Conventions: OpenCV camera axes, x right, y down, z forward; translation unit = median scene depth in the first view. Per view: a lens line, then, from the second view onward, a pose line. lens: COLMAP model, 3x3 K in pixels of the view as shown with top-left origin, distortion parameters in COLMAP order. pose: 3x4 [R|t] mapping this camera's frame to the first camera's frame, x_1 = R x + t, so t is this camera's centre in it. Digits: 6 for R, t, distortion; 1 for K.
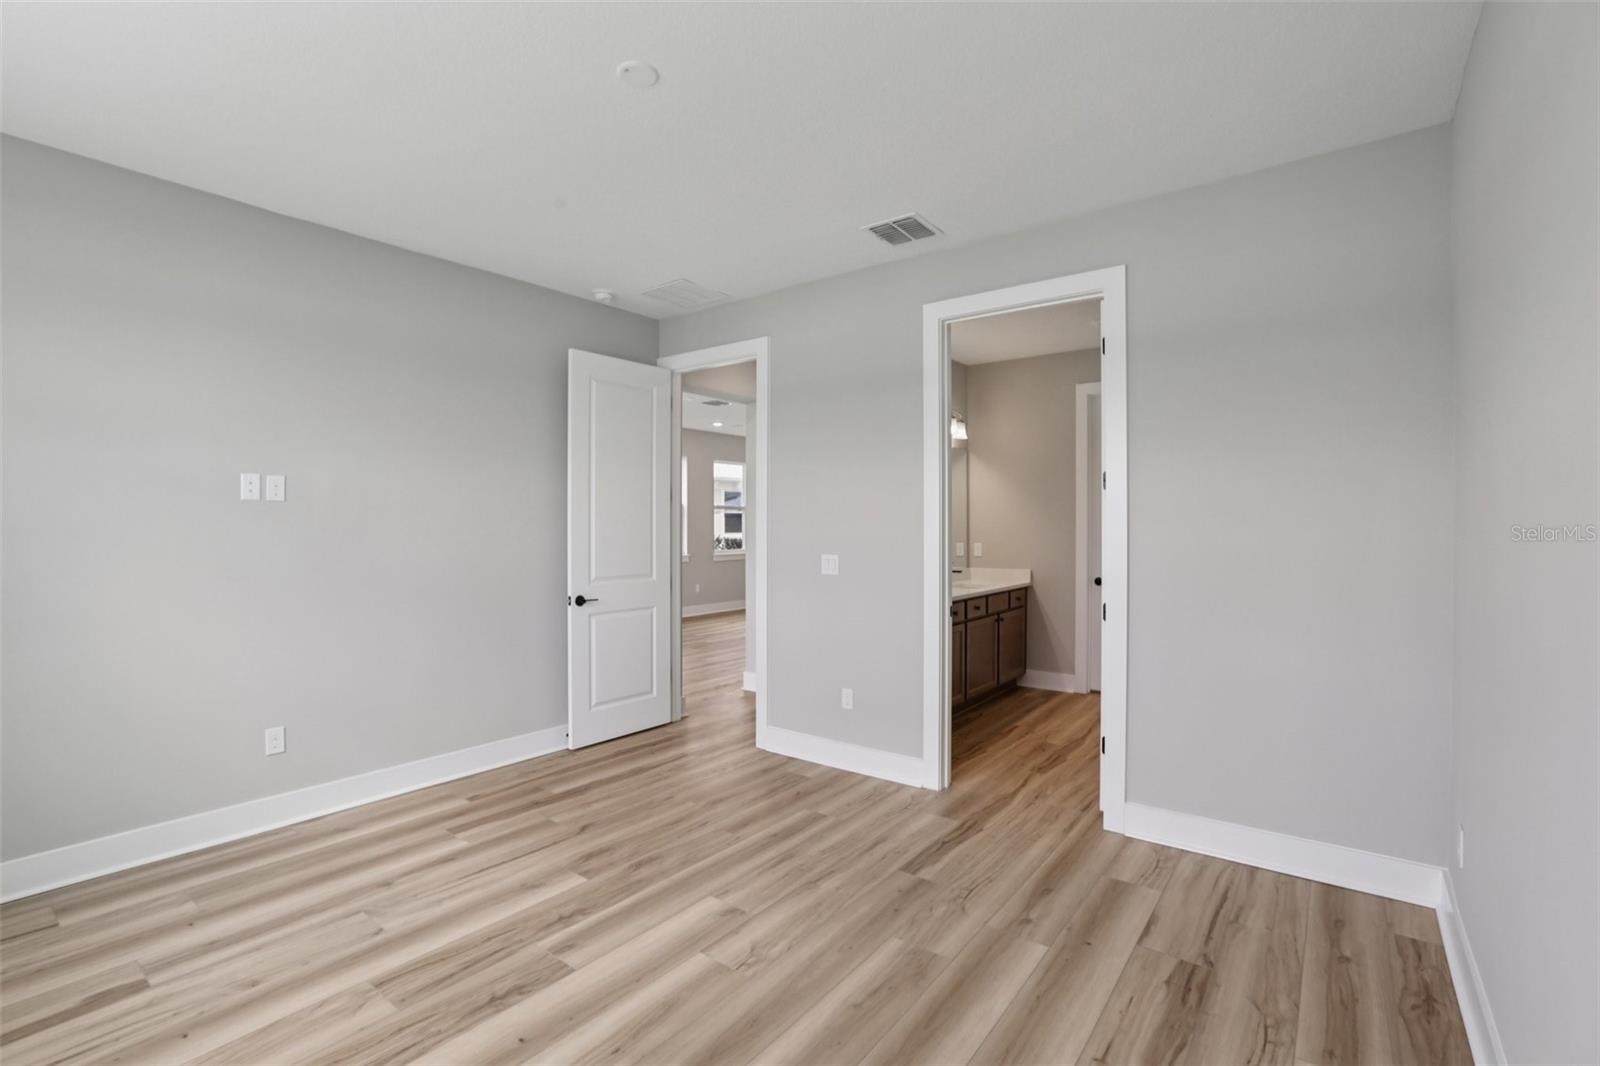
lens RADIAL K [[733.7, 0, 784.8], [0, 733.7, 521.7], [0, 0, 1]] dist [-0.055379, 0.021044]
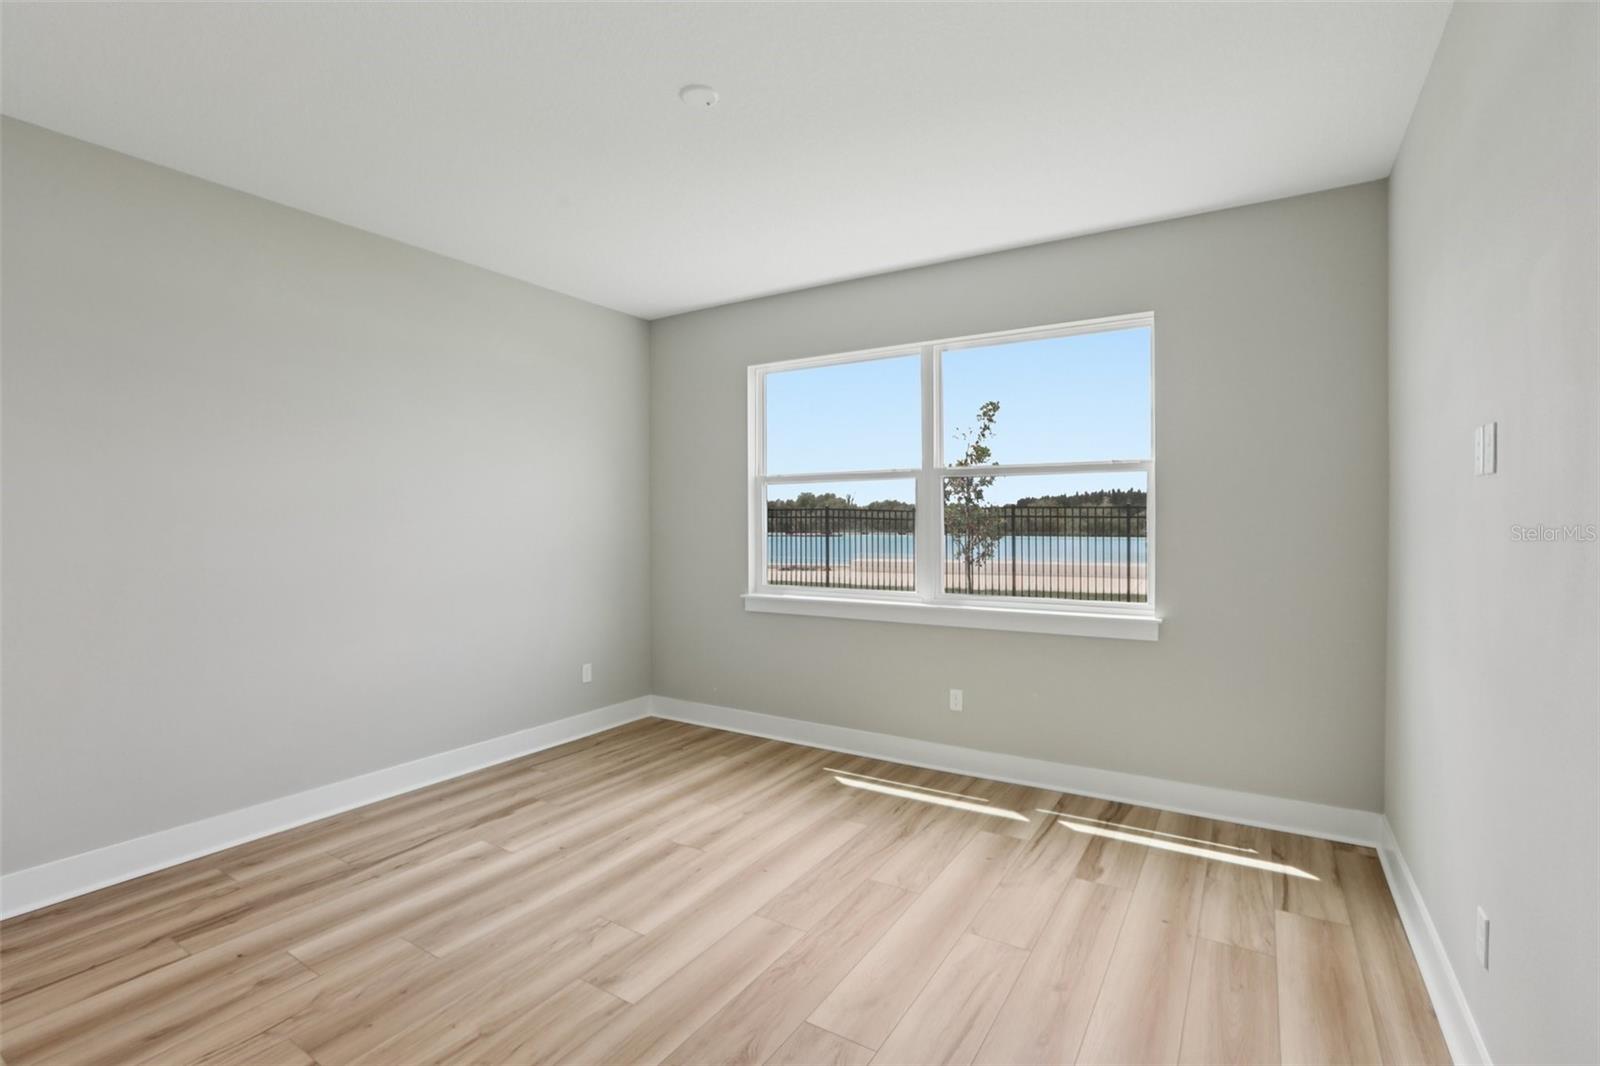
lens RADIAL K [[733.7, 0, 784.8], [0, 733.7, 521.7], [0, 0, 1]] dist [-0.055379, 0.021044]
pose [[-0.996421, 0.002956, -0.084478, -0.221799], [0.003084, 0.999994, -0.001394, 0.006465], [0.084473, -0.001649, -0.996424, 1.948238]]
